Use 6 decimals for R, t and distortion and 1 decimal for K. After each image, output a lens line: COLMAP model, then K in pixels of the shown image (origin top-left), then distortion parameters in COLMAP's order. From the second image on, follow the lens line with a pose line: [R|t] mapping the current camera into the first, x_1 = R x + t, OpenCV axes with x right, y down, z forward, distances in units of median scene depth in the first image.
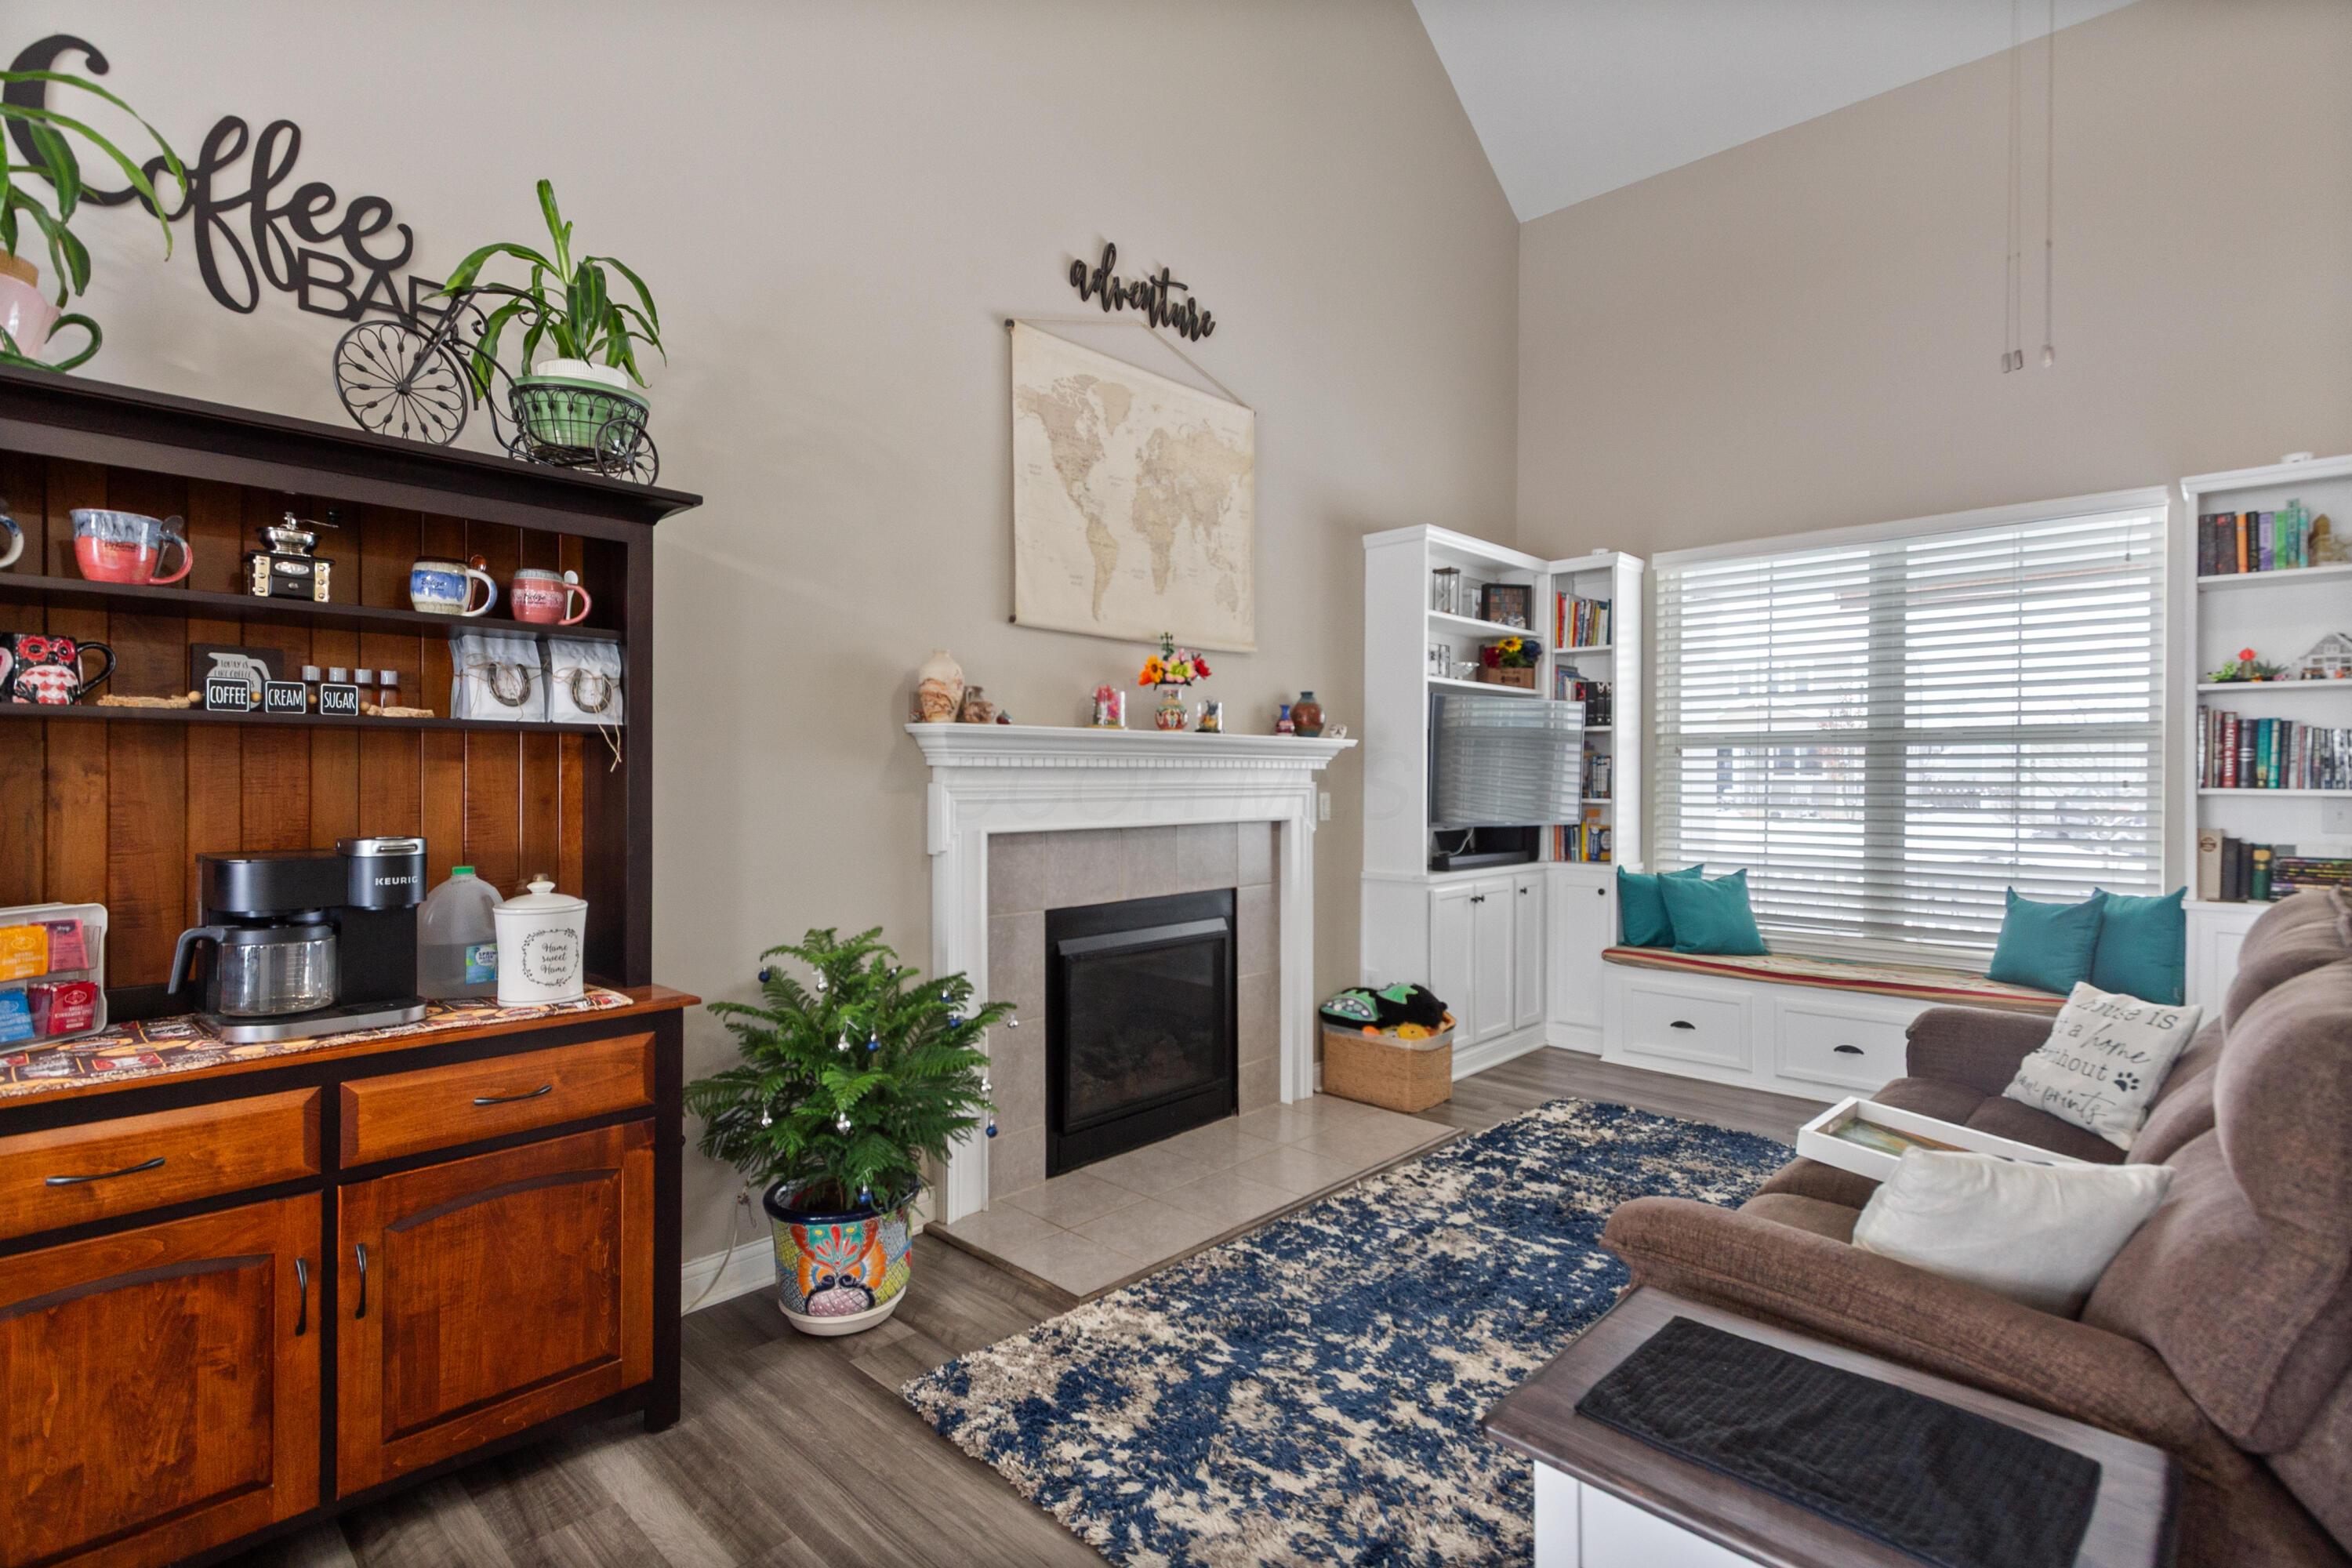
lens RADIAL K [[1114.1, 0, 1154.3], [0, 1114.1, 780.2], [0, 0, 1]] dist [0.013535, -0.004522]
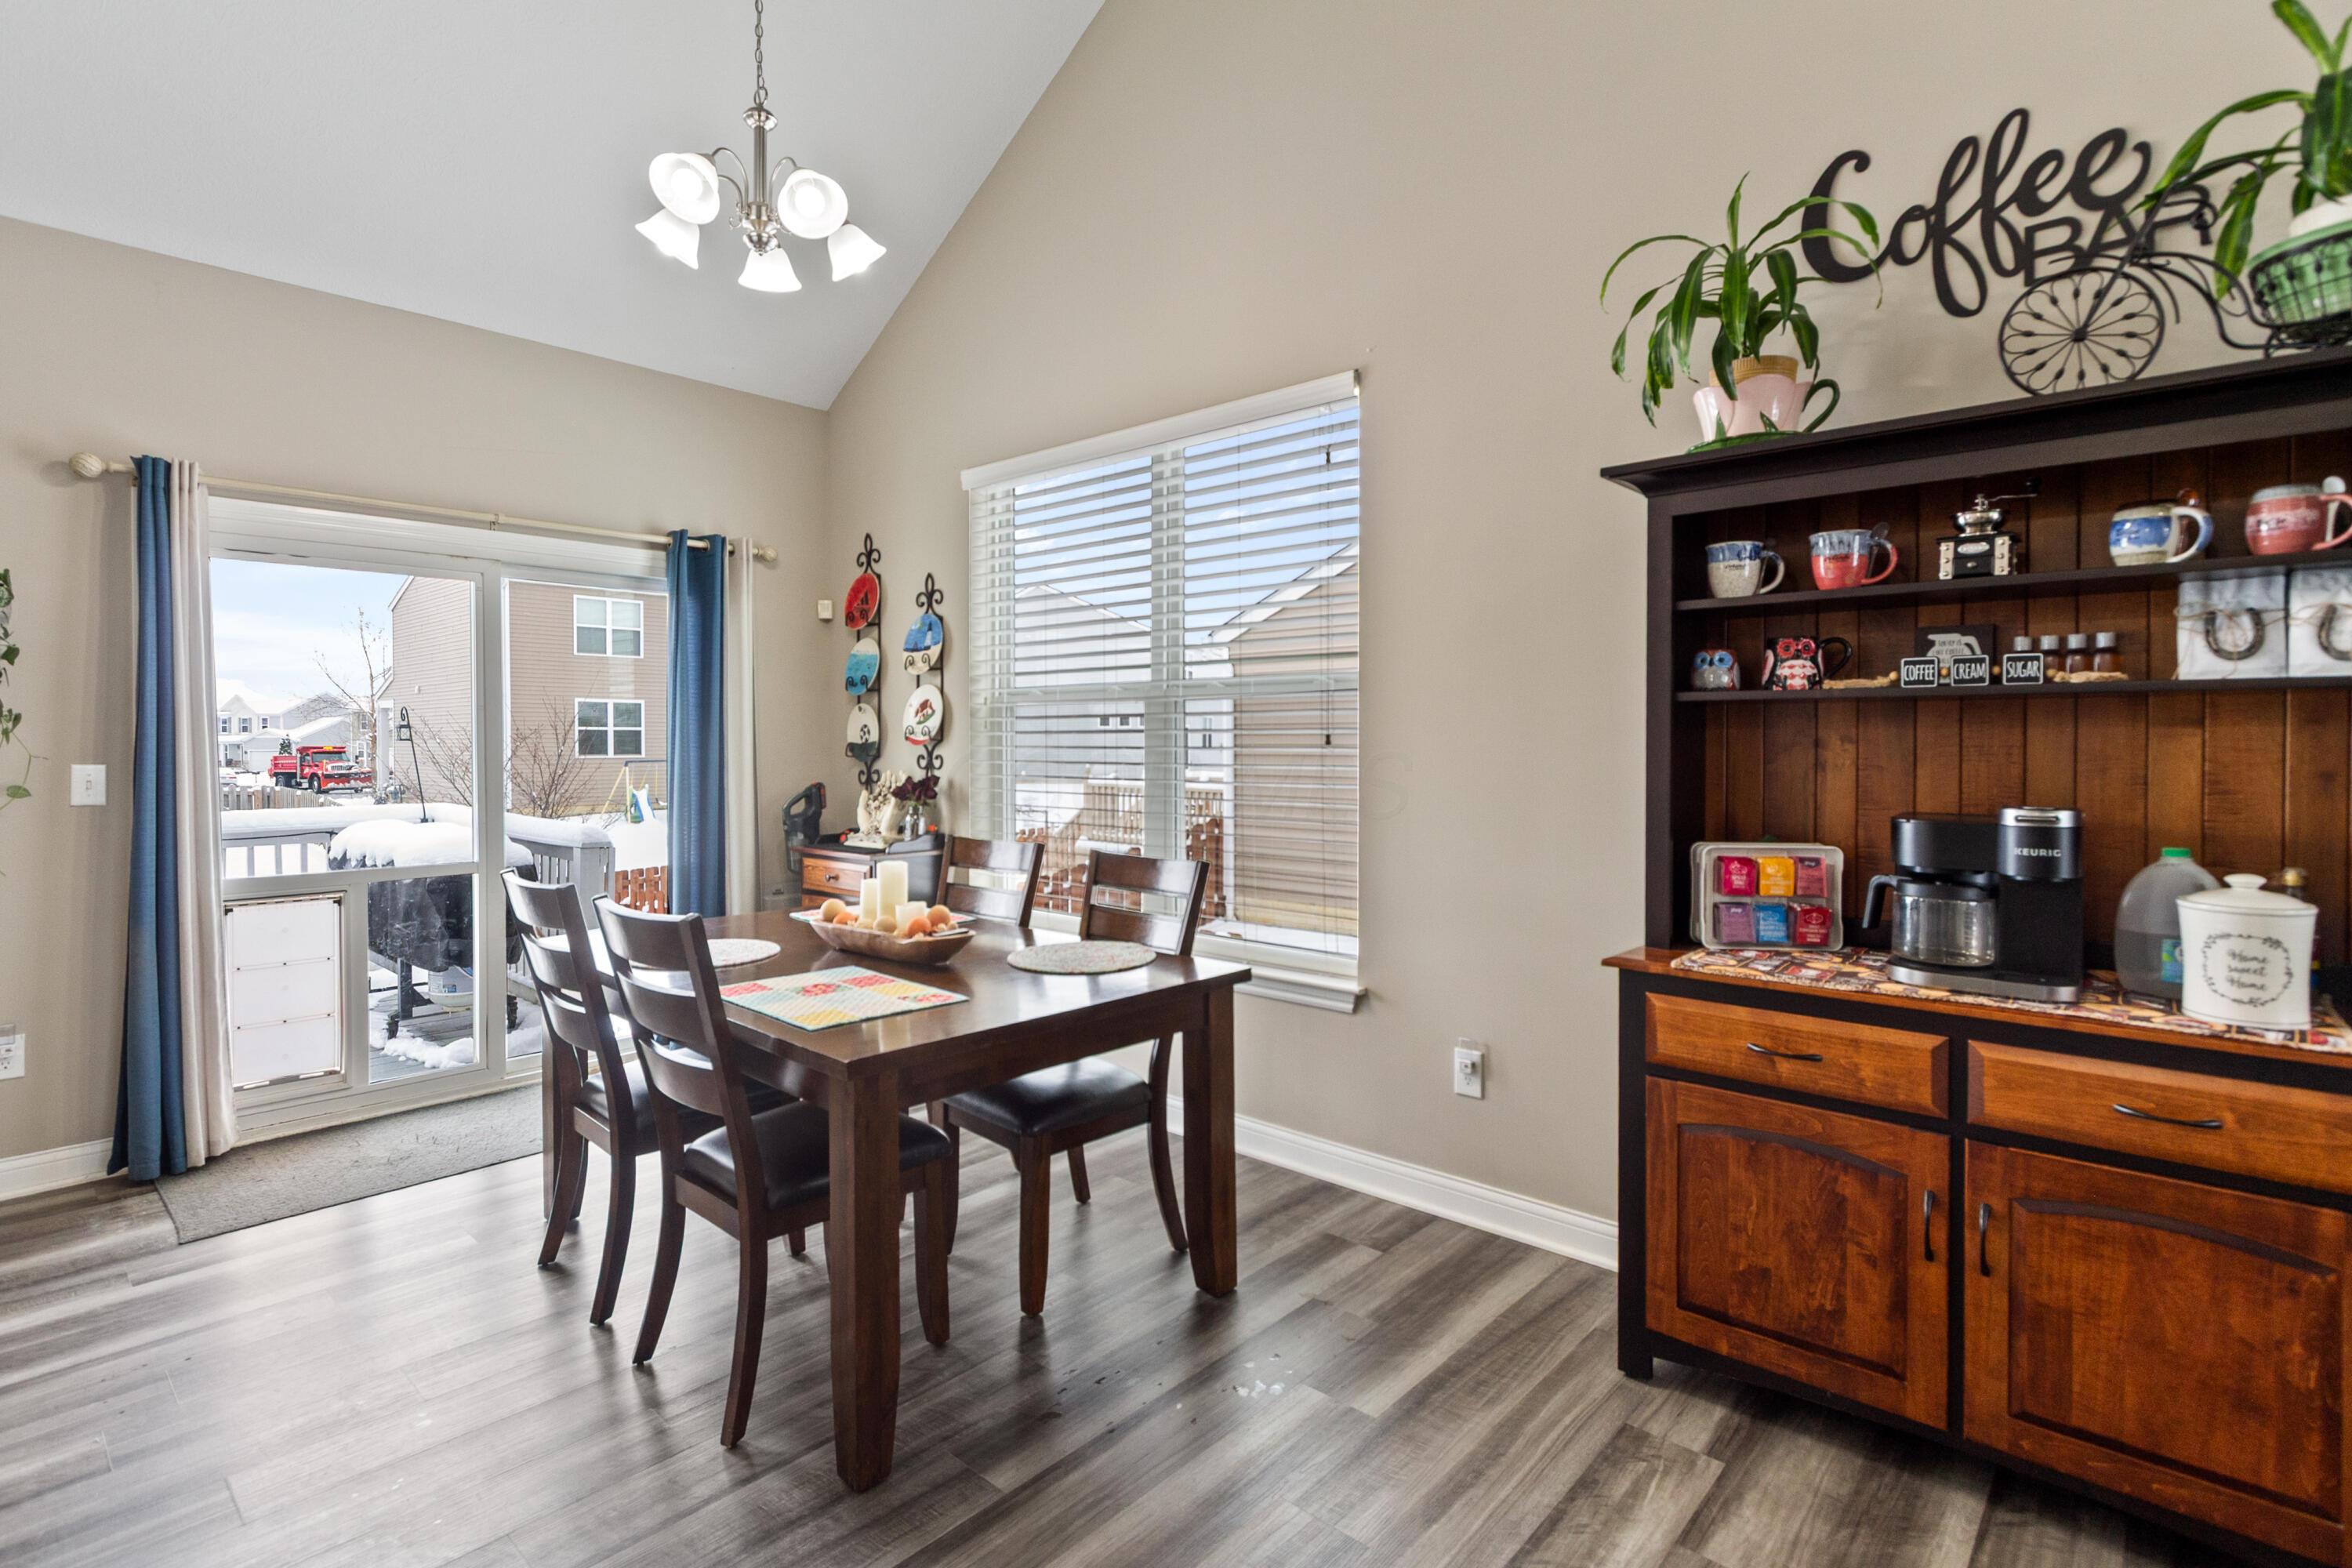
lens RADIAL K [[1114.1, 0, 1171.5], [0, 1114.1, 757.1], [0, 0, 1]] dist [0.013535, -0.004522]
pose [[0.031687, 0.010950, -0.999438, 0.146498], [-0.003963, 0.999933, 0.010830, -0.000284], [0.999490, 0.003618, 0.031728, 0.117380]]
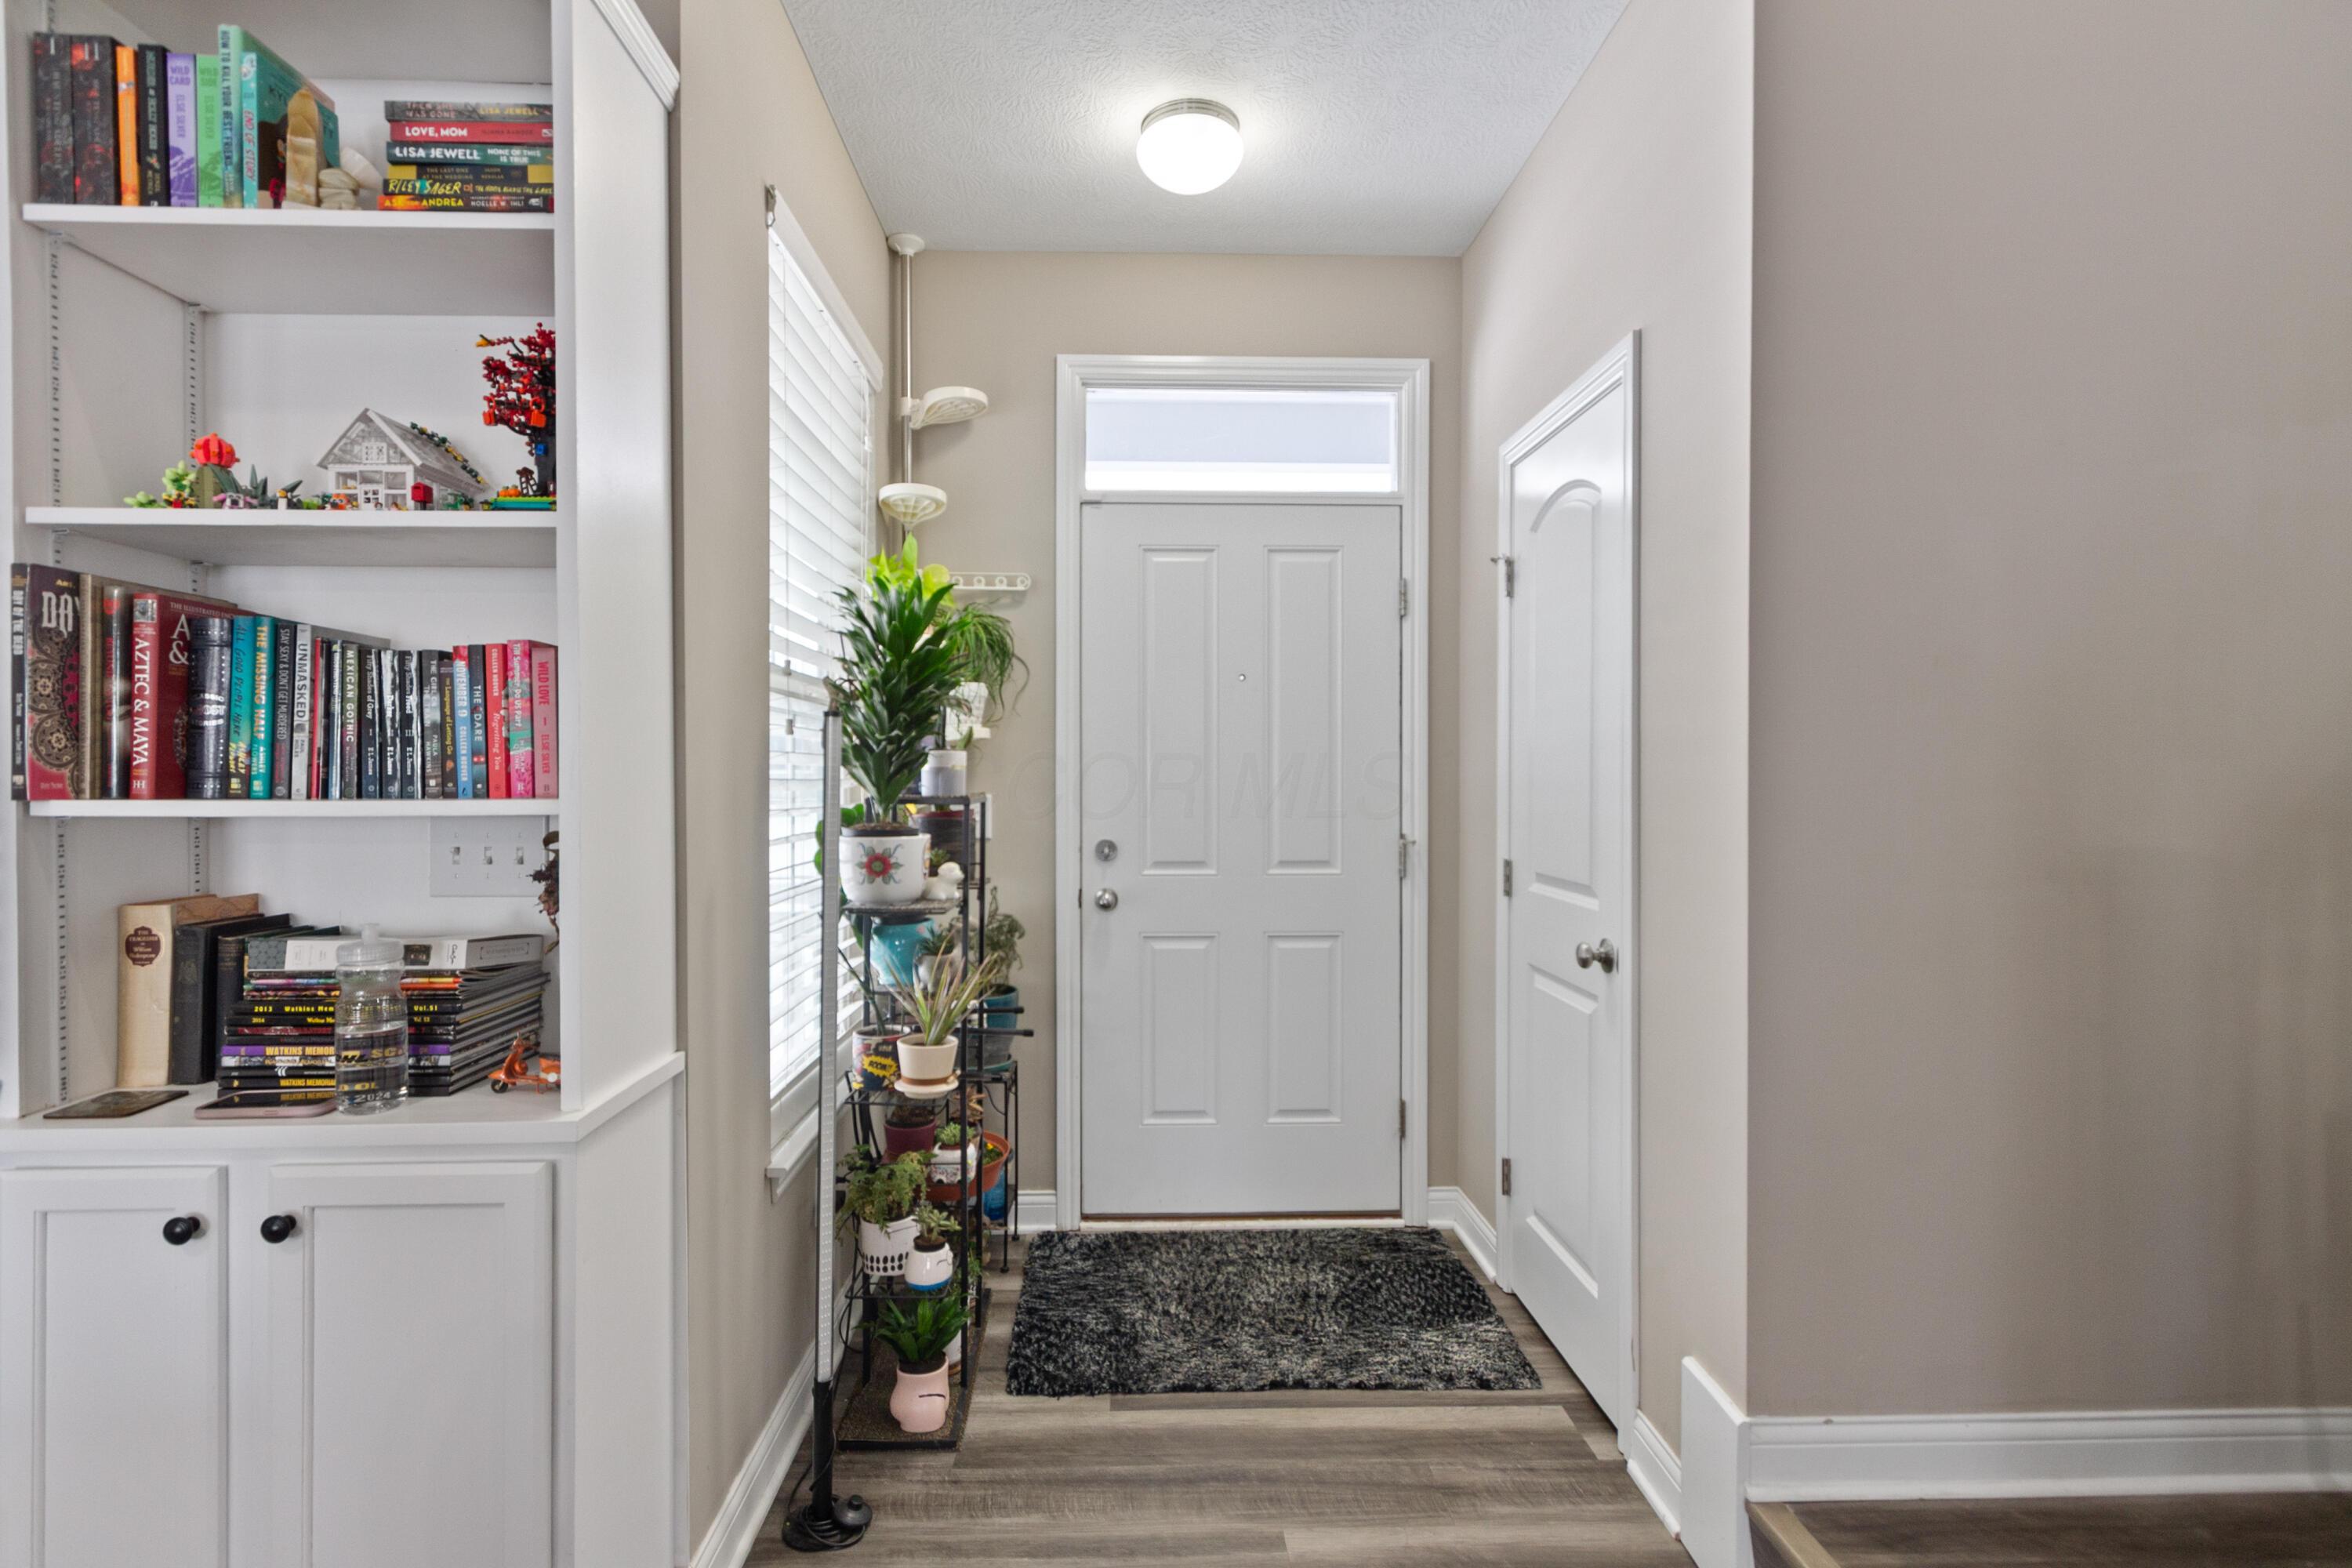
lens RADIAL K [[1114.1, 0, 1159.1], [0, 1114.1, 773.8], [0, 0, 1]] dist [0.013535, -0.004522]
pose [[0.700757, -0.009616, 0.713336, 1.003284], [0.003480, 0.999943, 0.010061, -0.003584], [-0.713392, -0.004568, 0.700750, 0.538848]]
